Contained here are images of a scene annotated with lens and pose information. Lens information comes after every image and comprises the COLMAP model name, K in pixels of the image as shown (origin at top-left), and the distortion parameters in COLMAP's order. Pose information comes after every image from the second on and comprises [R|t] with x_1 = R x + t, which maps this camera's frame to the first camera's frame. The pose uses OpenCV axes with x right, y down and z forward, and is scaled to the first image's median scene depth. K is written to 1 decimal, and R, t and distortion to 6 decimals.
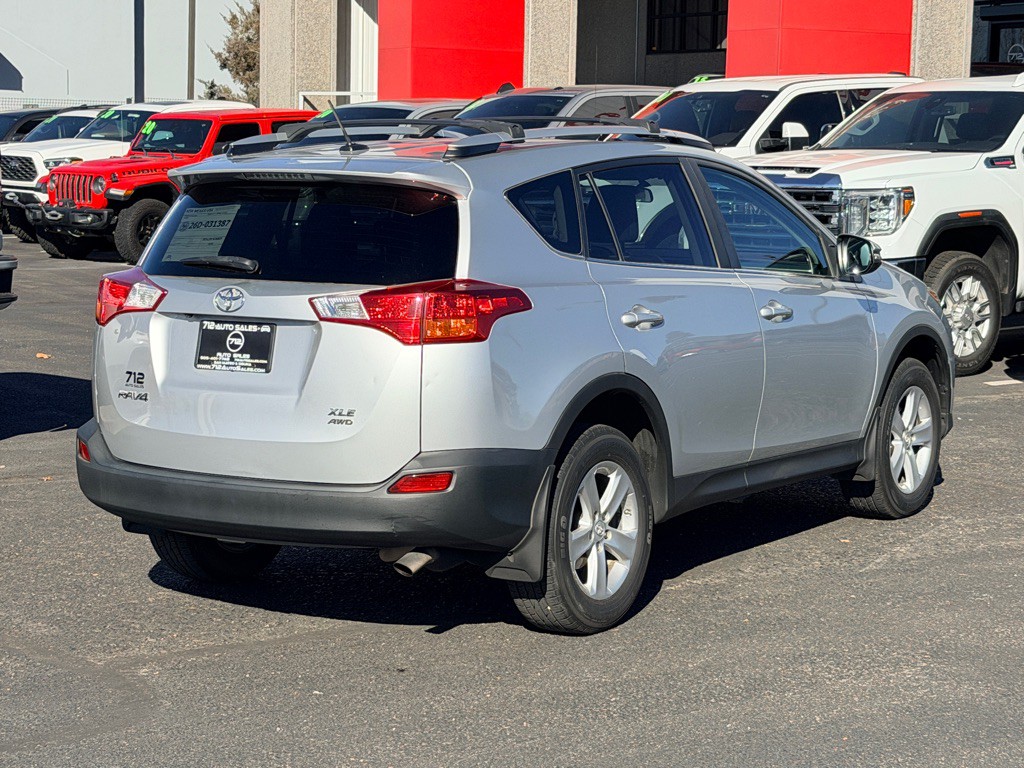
lens RADIAL K [[2337.1, 0, 487.3], [0, 2337.1, 404.9], [0, 0, 1]] dist [0.150156, 0.000000]
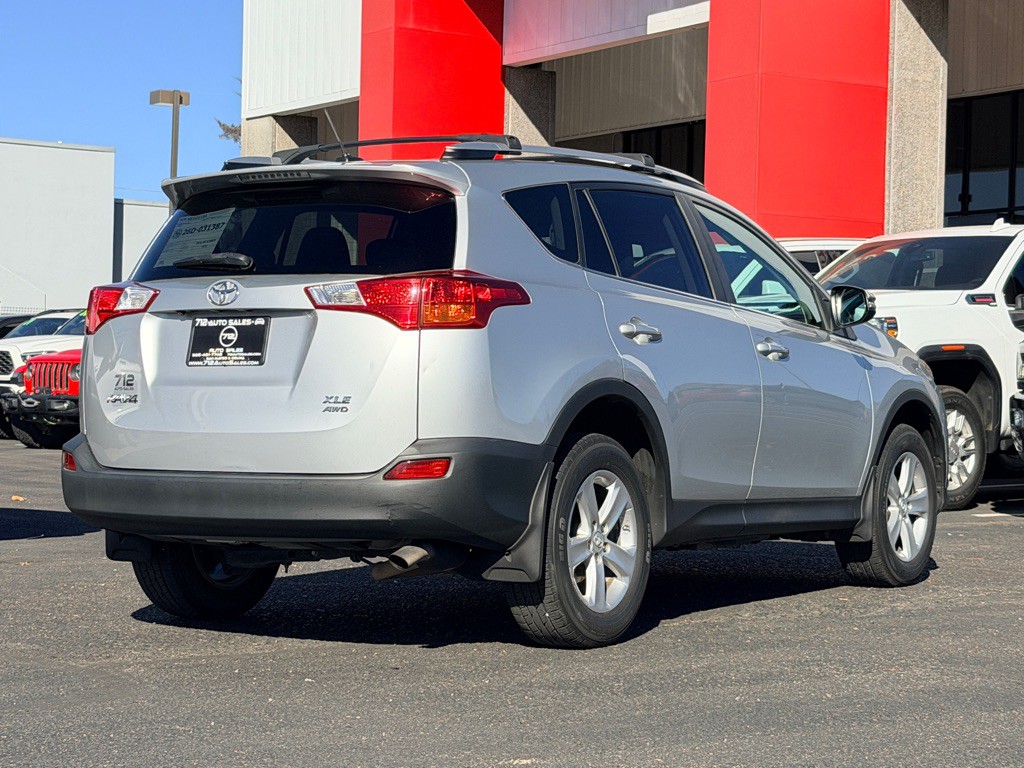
lens RADIAL K [[2337.1, 0, 502.1], [0, 2337.1, 384.3], [0, 0, 1]] dist [0.150156, 0.000000]
pose [[0.999818, 0.003545, 0.018746, -0.010982], [-0.001259, 0.992709, -0.120530, 0.109044], [-0.019037, 0.120484, 0.992533, 0.024390]]
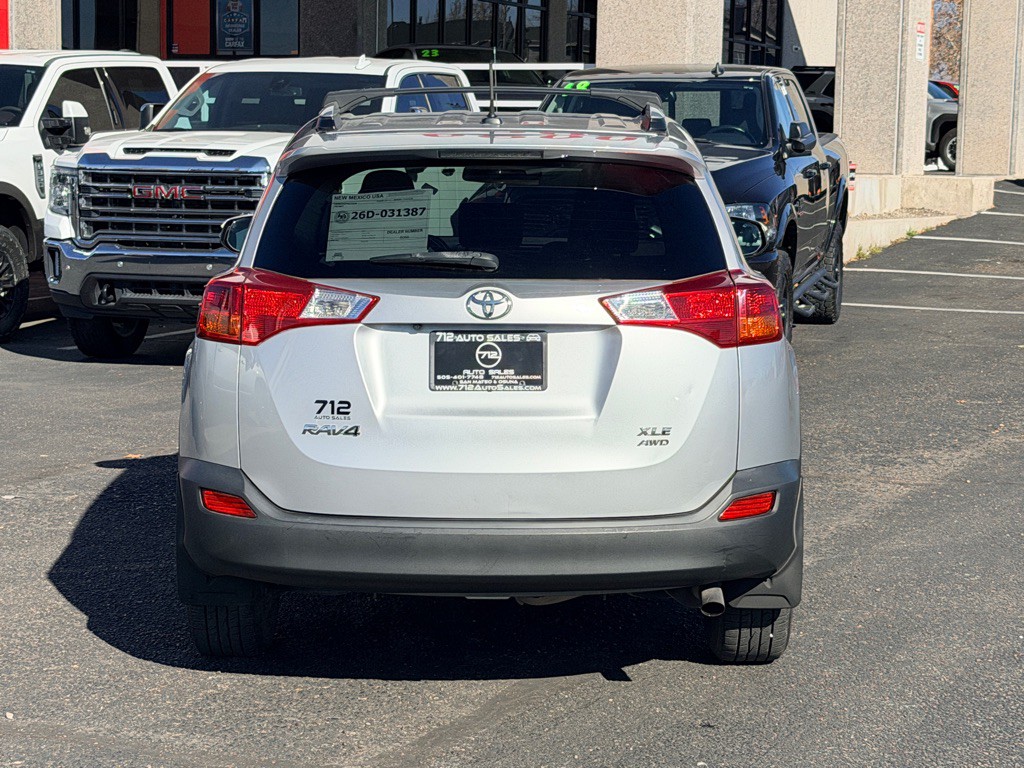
lens RADIAL K [[2337.1, 0, 538.8], [0, 2337.1, 399.8], [0, 0, 1]] dist [0.150156, 0.000000]
pose [[0.835016, -0.060685, 0.546869, -0.531951], [0.059194, 0.998039, 0.020368, -0.026548], [-0.547033, 0.015364, 0.836970, 0.298624]]
